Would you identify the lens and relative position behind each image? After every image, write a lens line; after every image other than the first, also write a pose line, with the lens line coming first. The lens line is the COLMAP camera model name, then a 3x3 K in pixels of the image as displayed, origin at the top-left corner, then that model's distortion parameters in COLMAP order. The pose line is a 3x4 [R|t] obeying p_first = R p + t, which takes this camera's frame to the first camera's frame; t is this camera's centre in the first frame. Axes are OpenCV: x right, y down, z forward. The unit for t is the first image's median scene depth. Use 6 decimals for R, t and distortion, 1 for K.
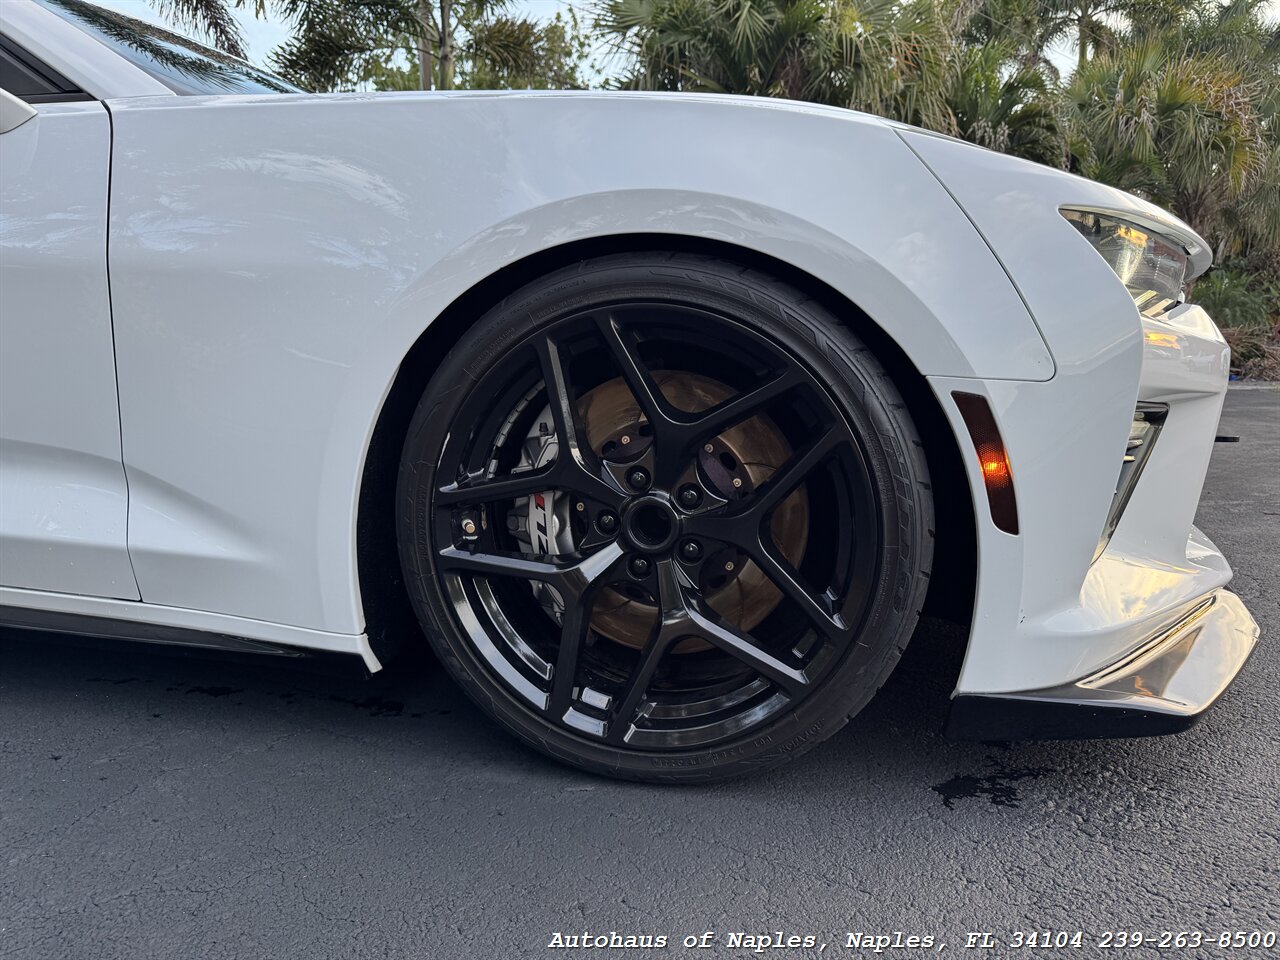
lens RADIAL K [[914.1, 0, 634.7], [0, 914.1, 476.0], [0, 0, 1]] dist [0.012536, -0.023933]
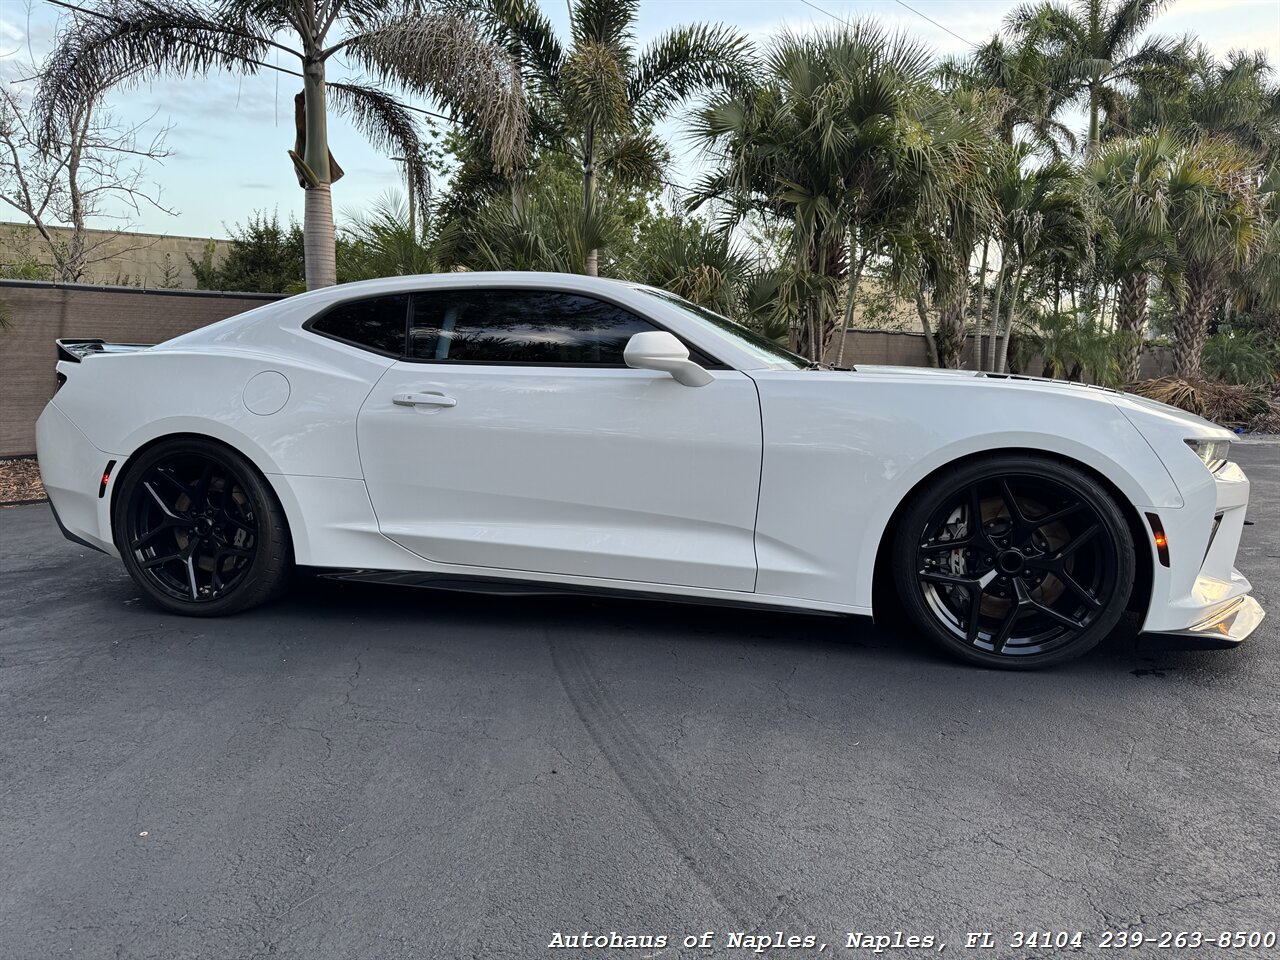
lens RADIAL K [[914.1, 0, 636.4], [0, 914.1, 477.2], [0, 0, 1]] dist [0.012536, -0.023933]
pose [[0.999948, 0.009498, -0.003754, -0.123204], [-0.009620, 0.999378, -0.033930, -0.010119], [0.003430, 0.033964, 0.999417, -0.181810]]
